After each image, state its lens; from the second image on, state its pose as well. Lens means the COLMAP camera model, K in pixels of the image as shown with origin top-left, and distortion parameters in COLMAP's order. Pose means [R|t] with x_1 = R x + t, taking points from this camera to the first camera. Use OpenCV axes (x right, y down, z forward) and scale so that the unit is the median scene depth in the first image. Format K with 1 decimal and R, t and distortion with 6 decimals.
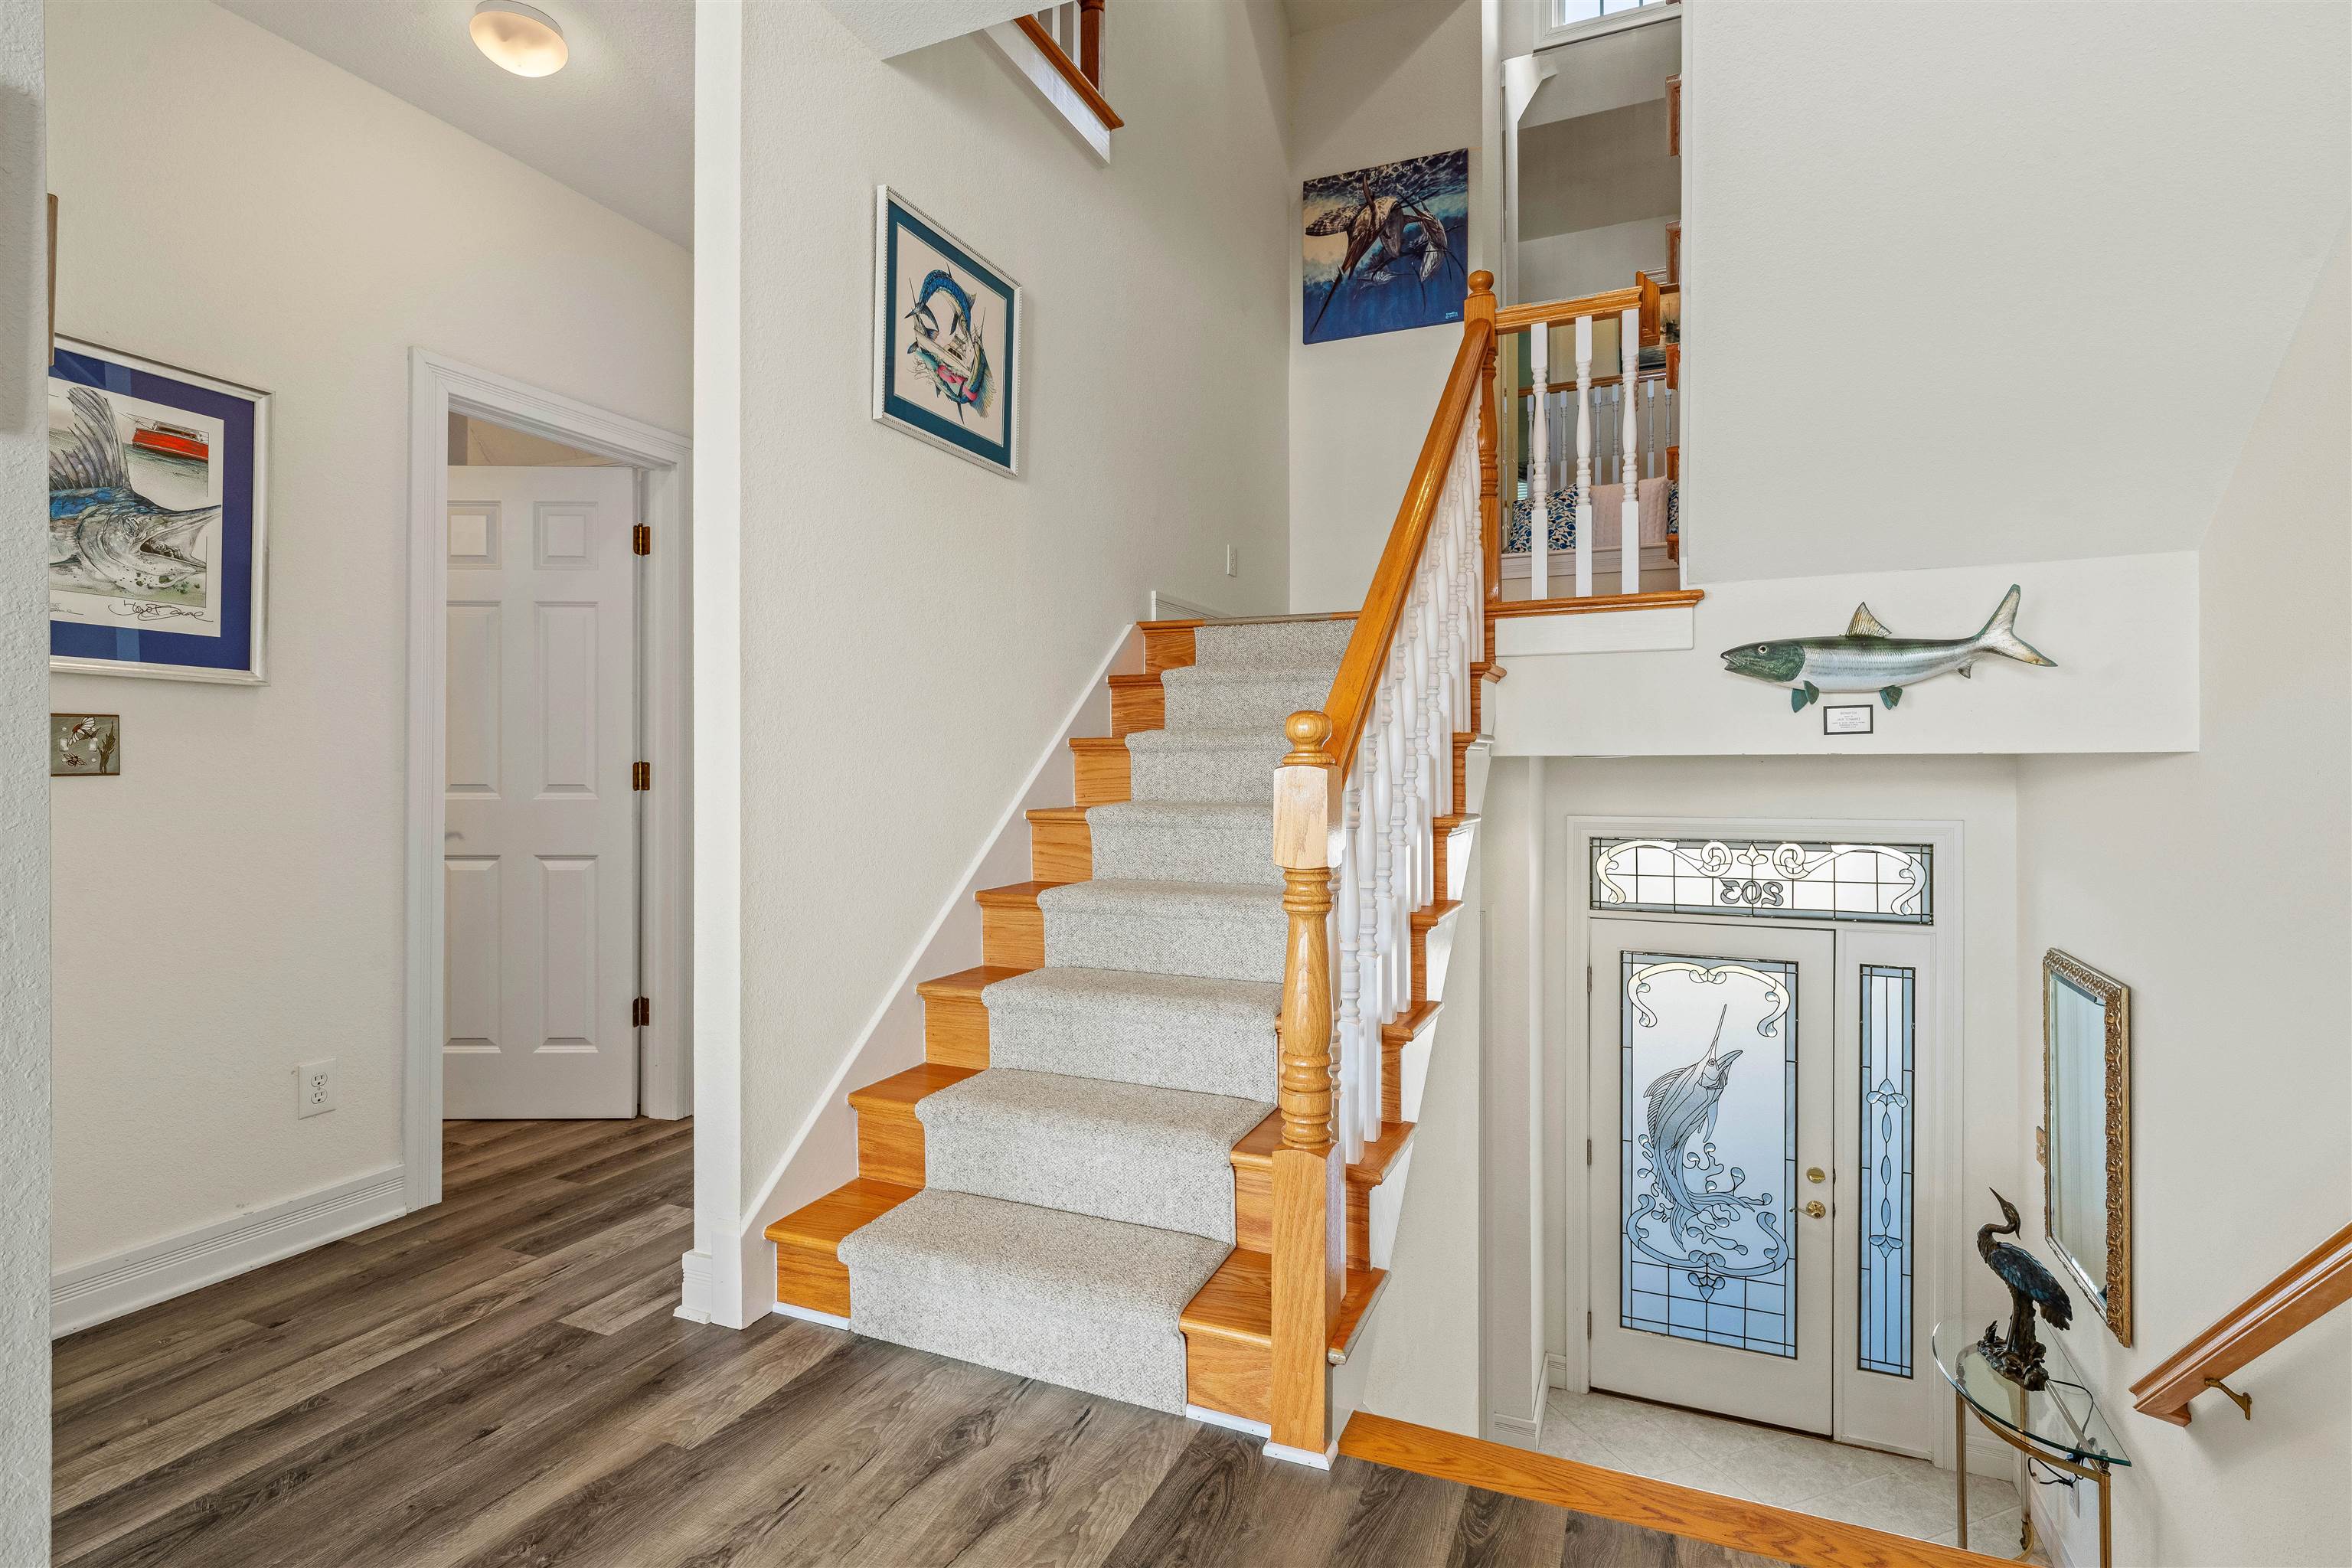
lens RADIAL K [[1165.5, 0, 1178.3], [0, 1165.5, 771.5], [0, 0, 1]] dist [-0.000789, -0.000636]
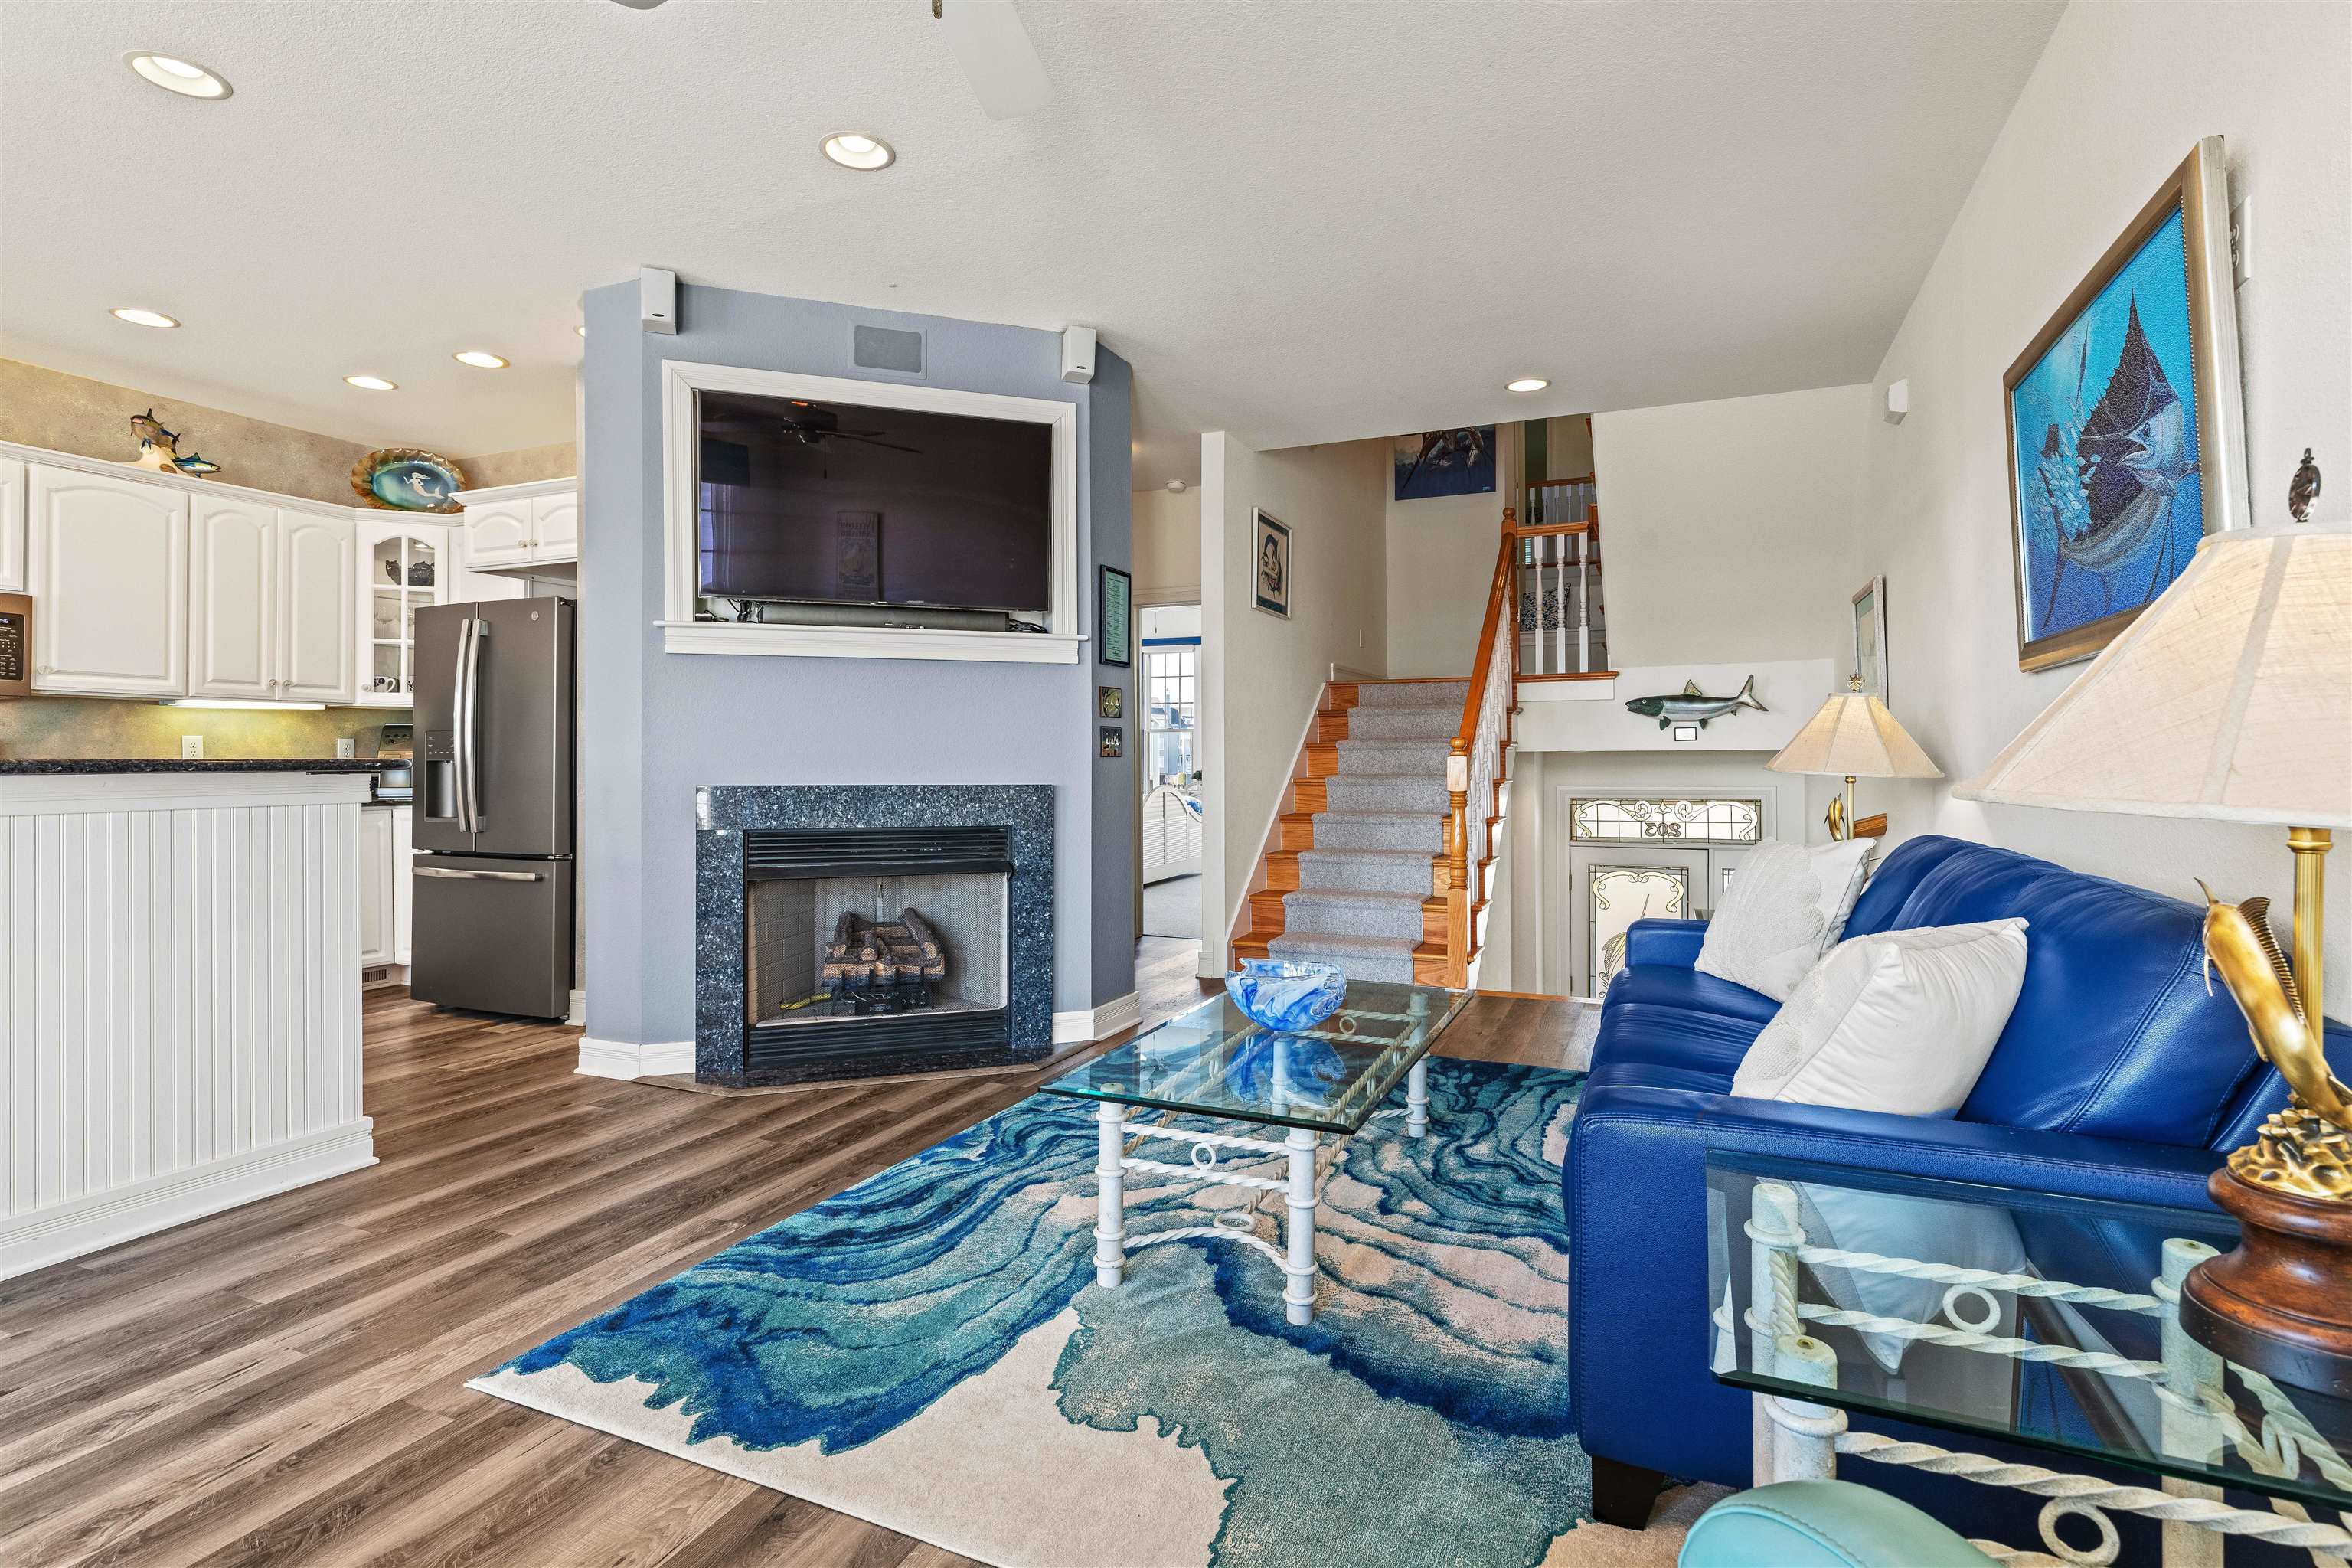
lens RADIAL K [[1145.4, 0, 1186.7], [0, 1145.4, 764.3], [0, 0, 1]] dist [-0.000805, -0.000152]
pose [[0.999992, -0.004007, 0.000245, -0.311477], [0.004007, 0.999987, -0.003134, 0.012862], [-0.000233, 0.003135, 0.999995, -1.012374]]
